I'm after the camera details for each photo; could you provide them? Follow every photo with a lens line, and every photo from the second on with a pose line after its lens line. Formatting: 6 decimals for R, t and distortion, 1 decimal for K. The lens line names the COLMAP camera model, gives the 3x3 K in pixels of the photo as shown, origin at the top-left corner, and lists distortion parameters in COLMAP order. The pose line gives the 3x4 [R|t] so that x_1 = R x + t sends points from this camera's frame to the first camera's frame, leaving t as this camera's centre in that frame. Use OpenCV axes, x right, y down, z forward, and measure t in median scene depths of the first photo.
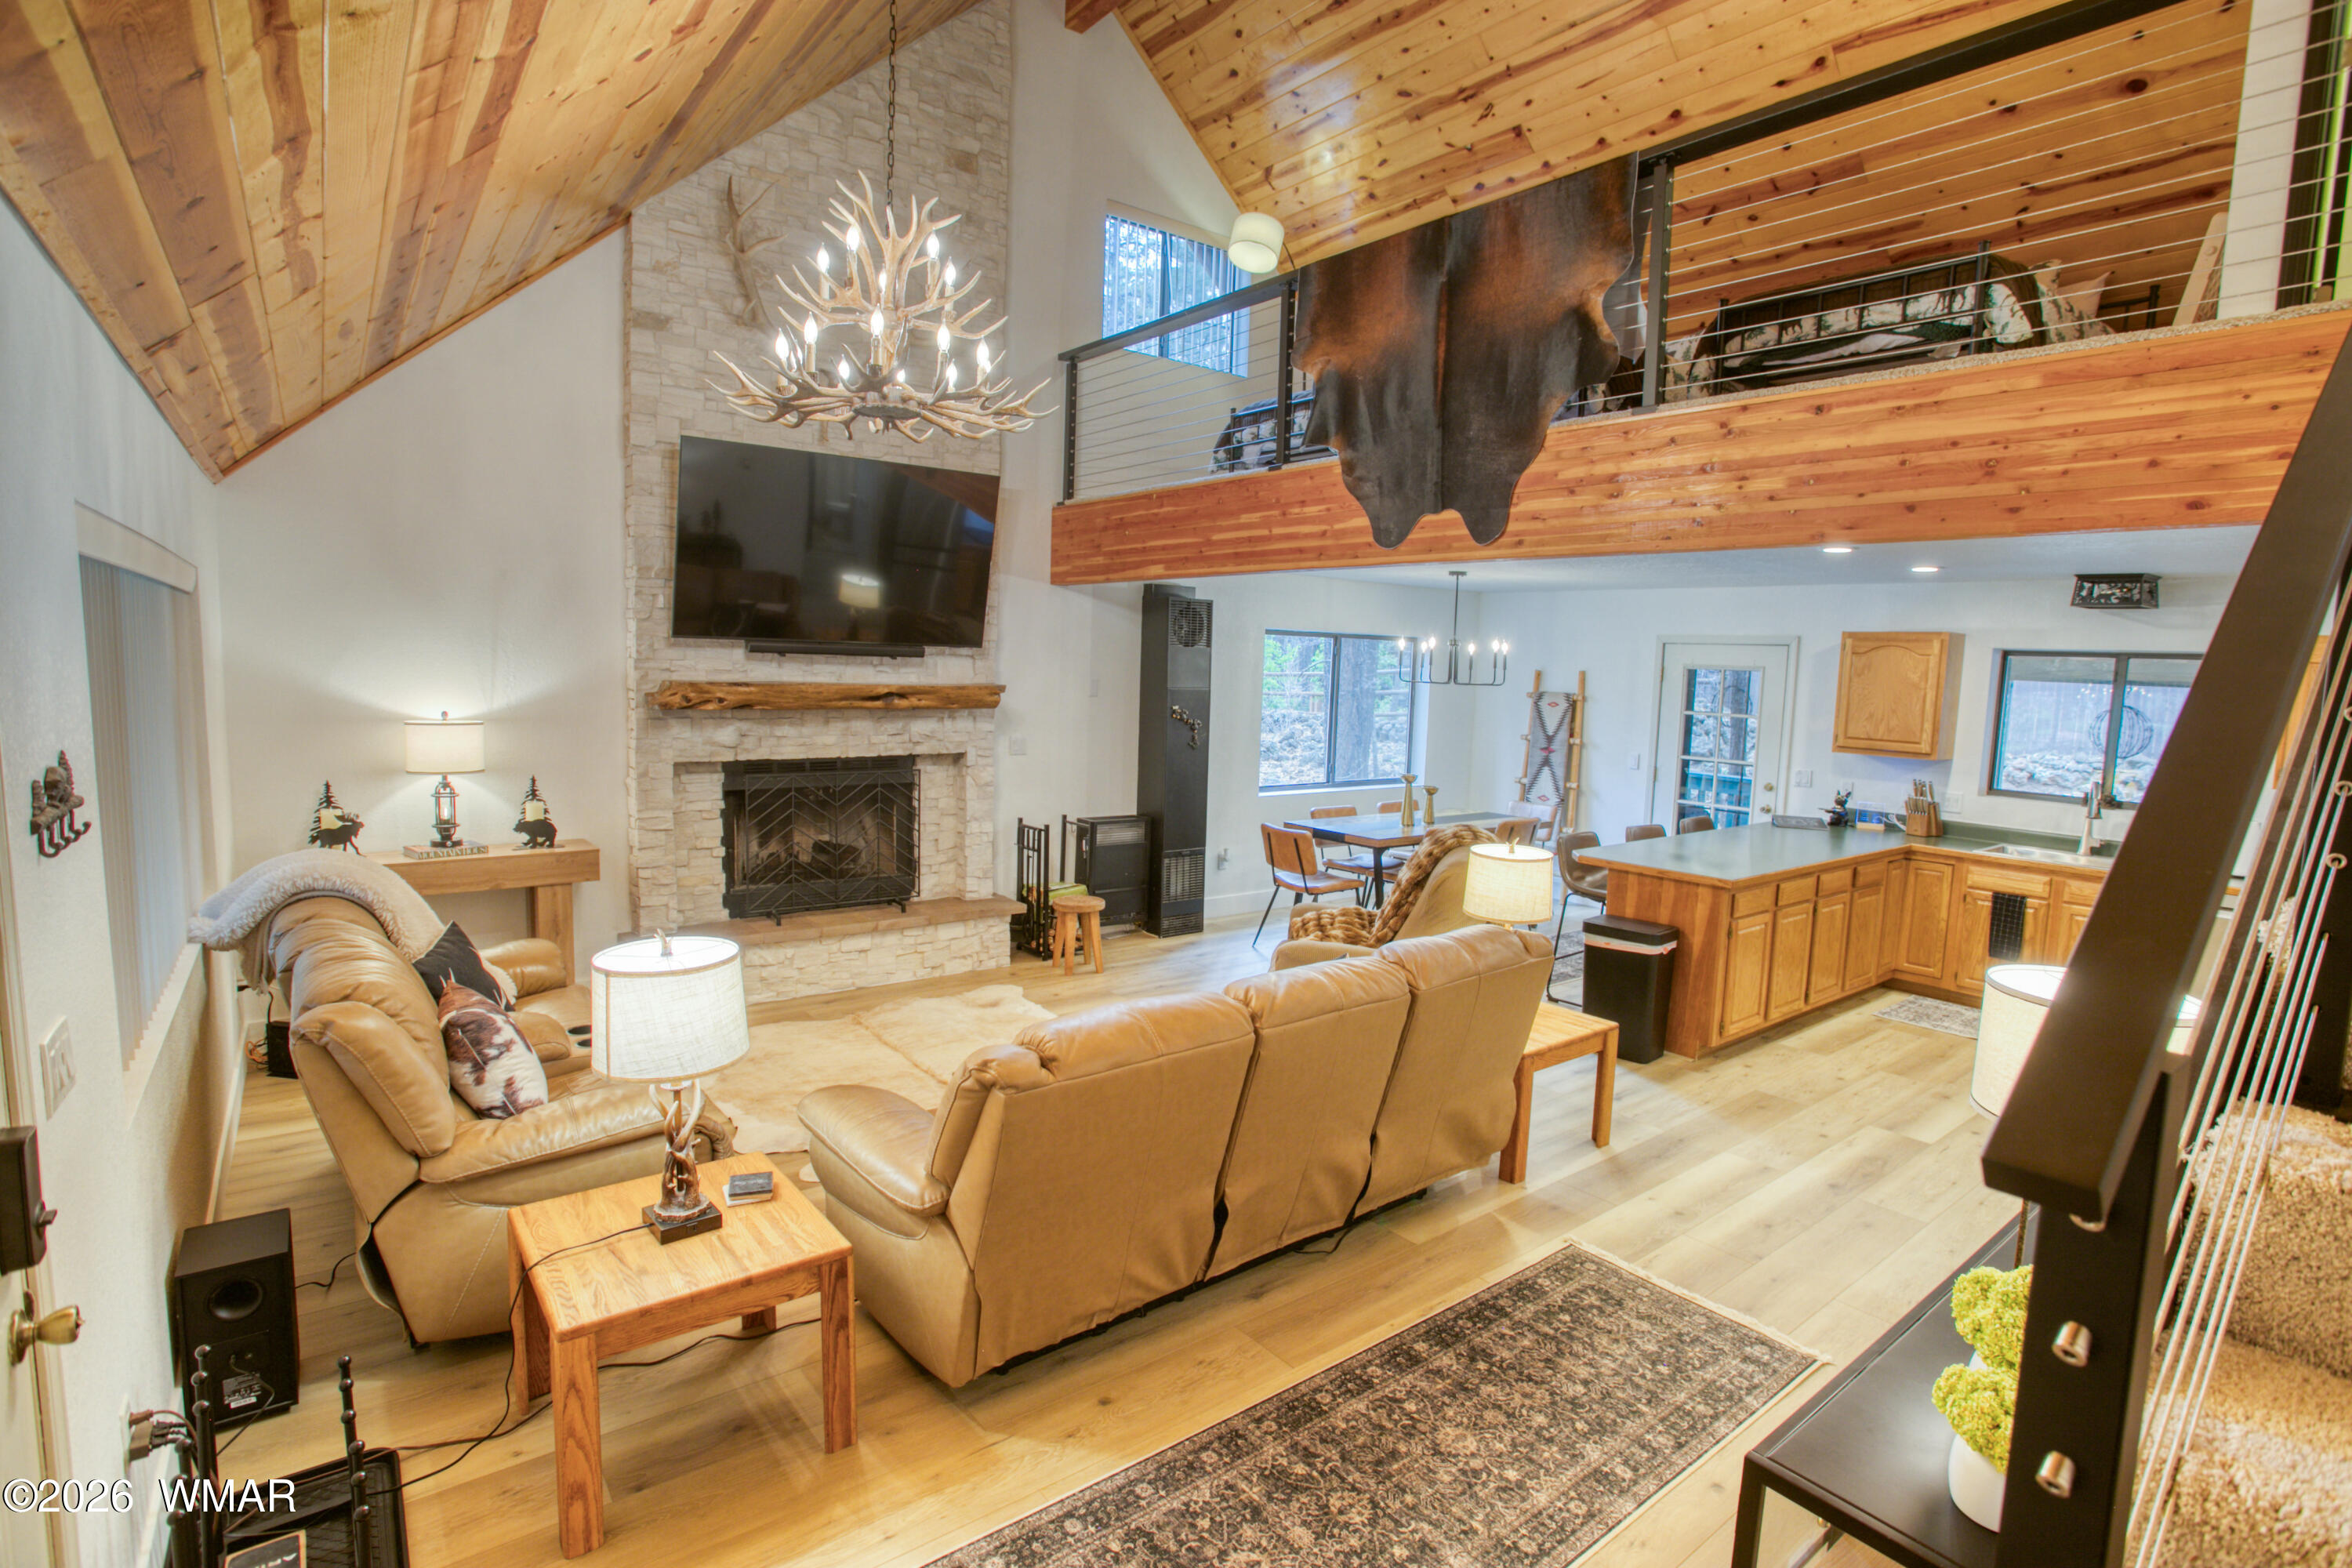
lens RADIAL K [[1126.0, 0, 1195.1], [0, 1126.0, 763.0], [0, 0, 1]] dist [-0.046752, 0.007204]
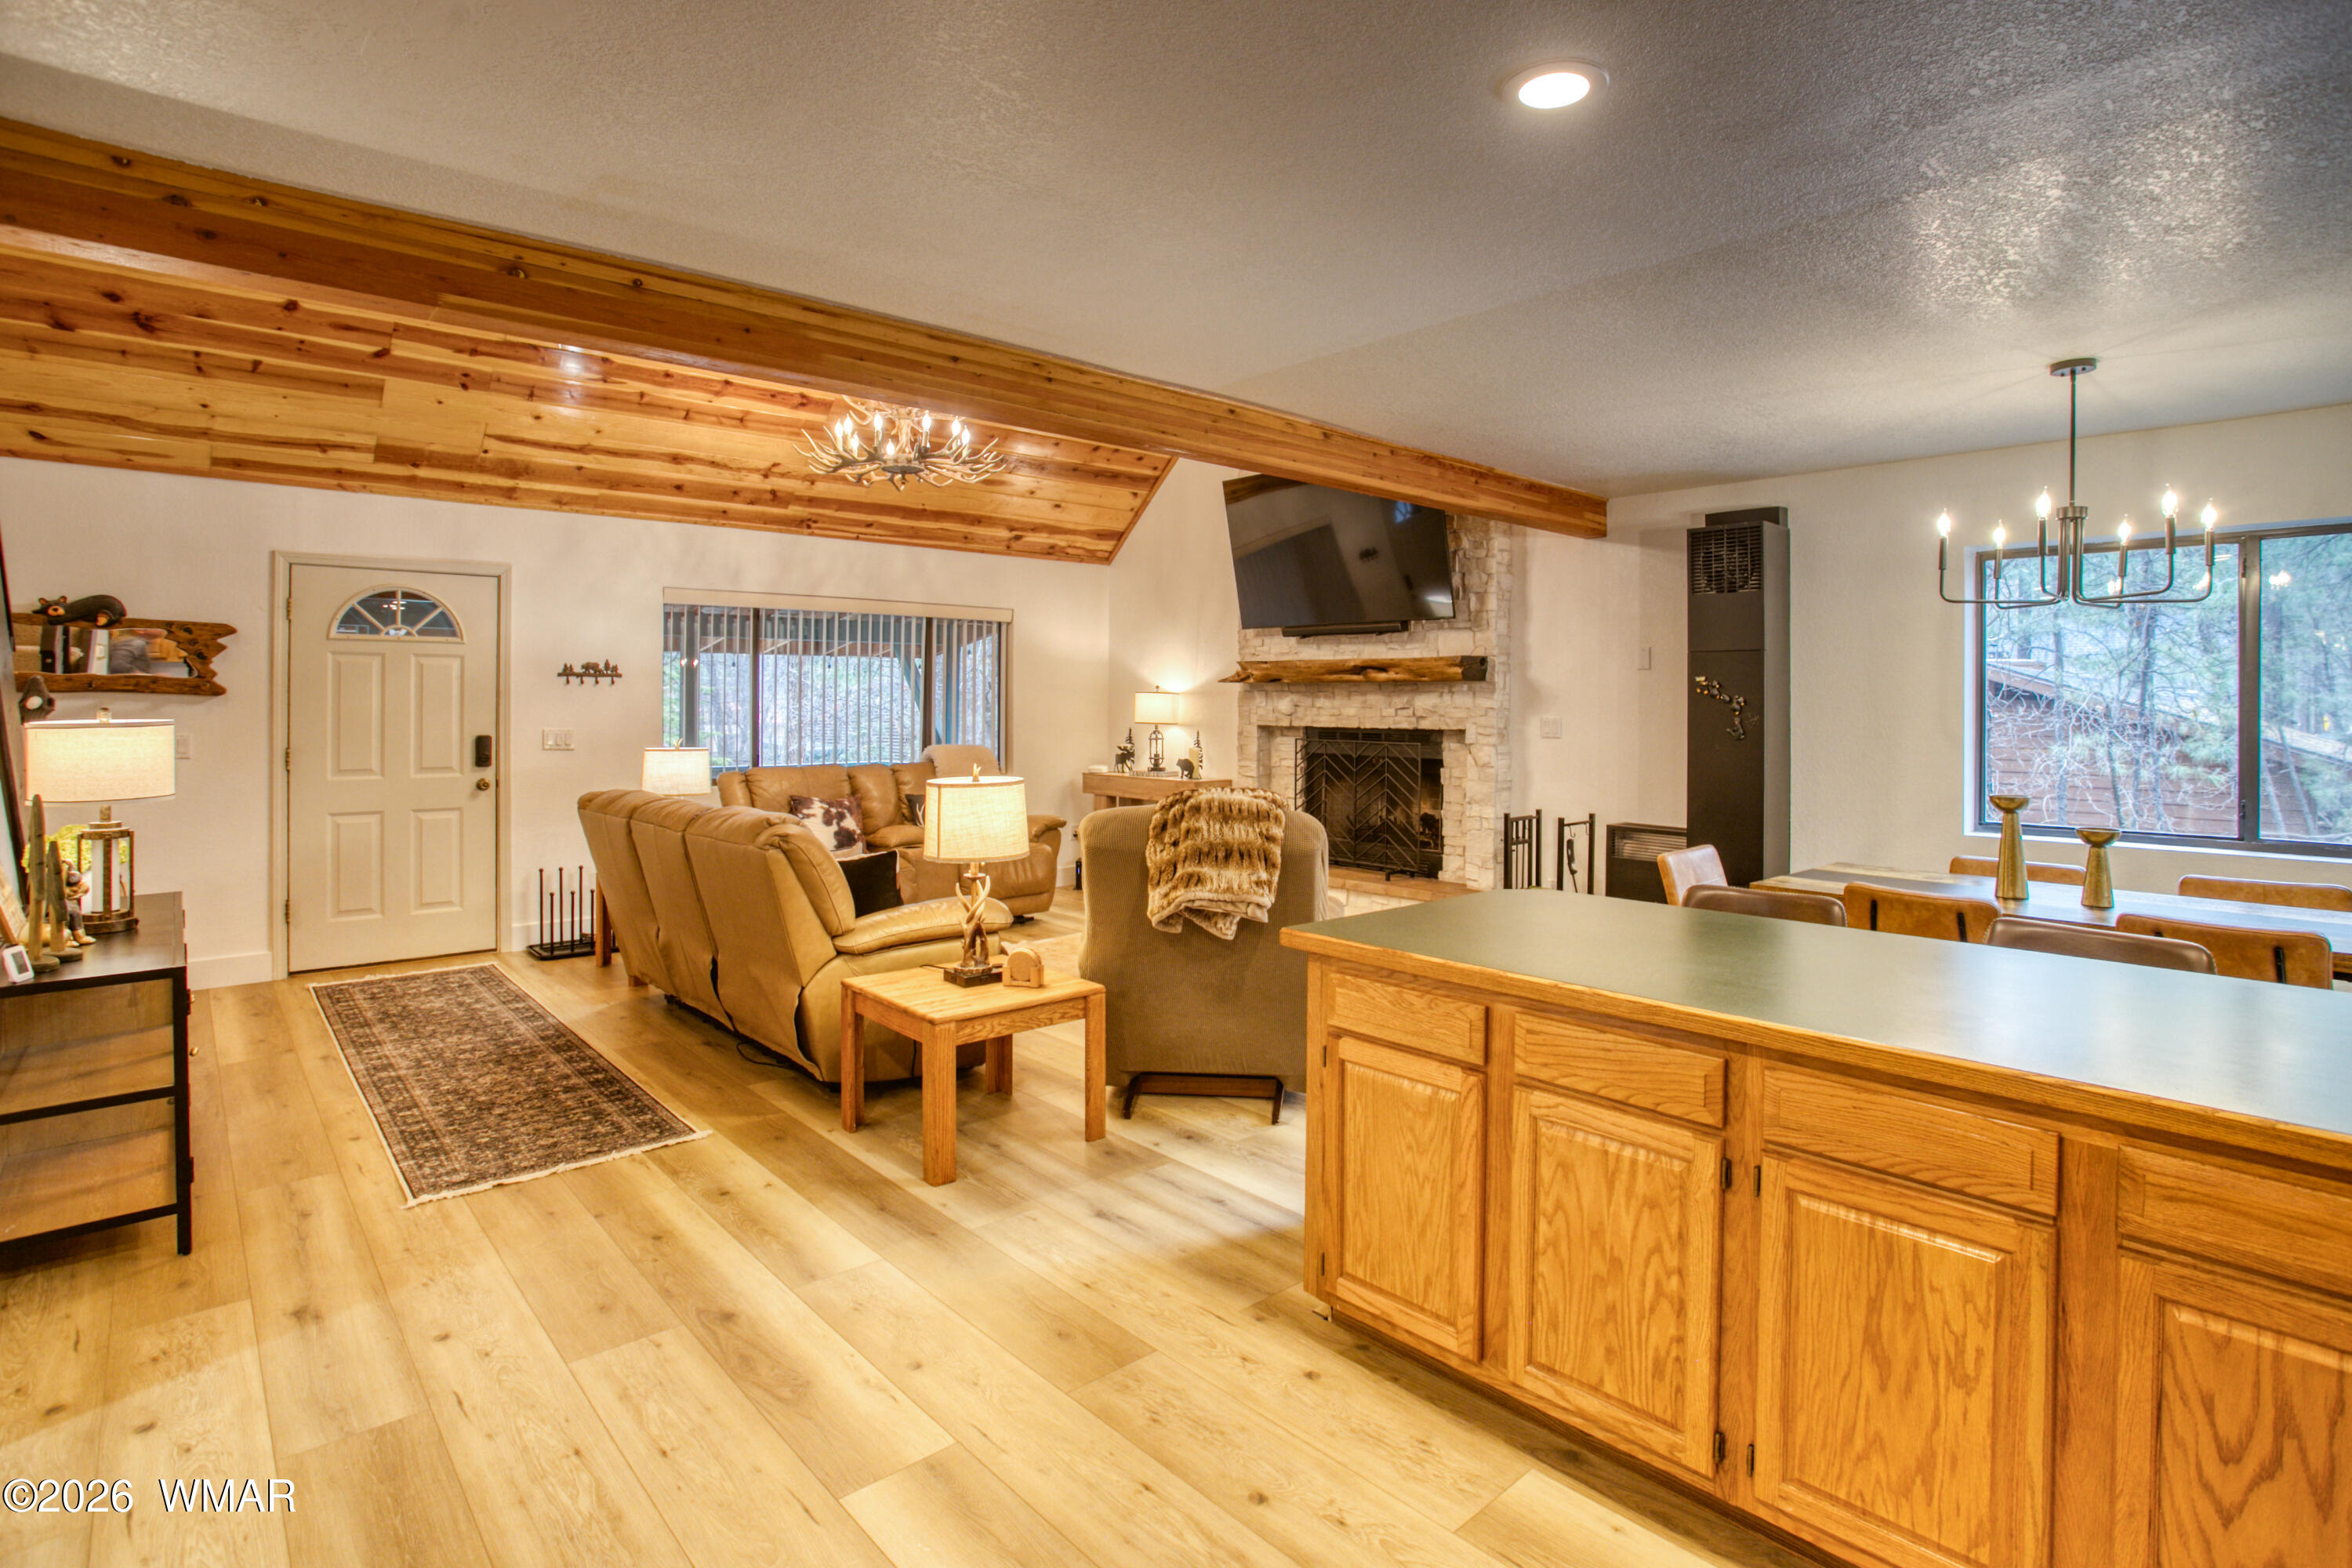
lens RADIAL K [[1126.0, 0, 1169.5], [0, 1126.0, 695.0], [0, 0, 1]] dist [-0.046752, 0.007204]
pose [[0.084520, -0.032380, -0.995896, 0.801517], [-0.093046, 0.994848, -0.040243, 0.025778], [0.992068, 0.096066, 0.081071, 0.758948]]
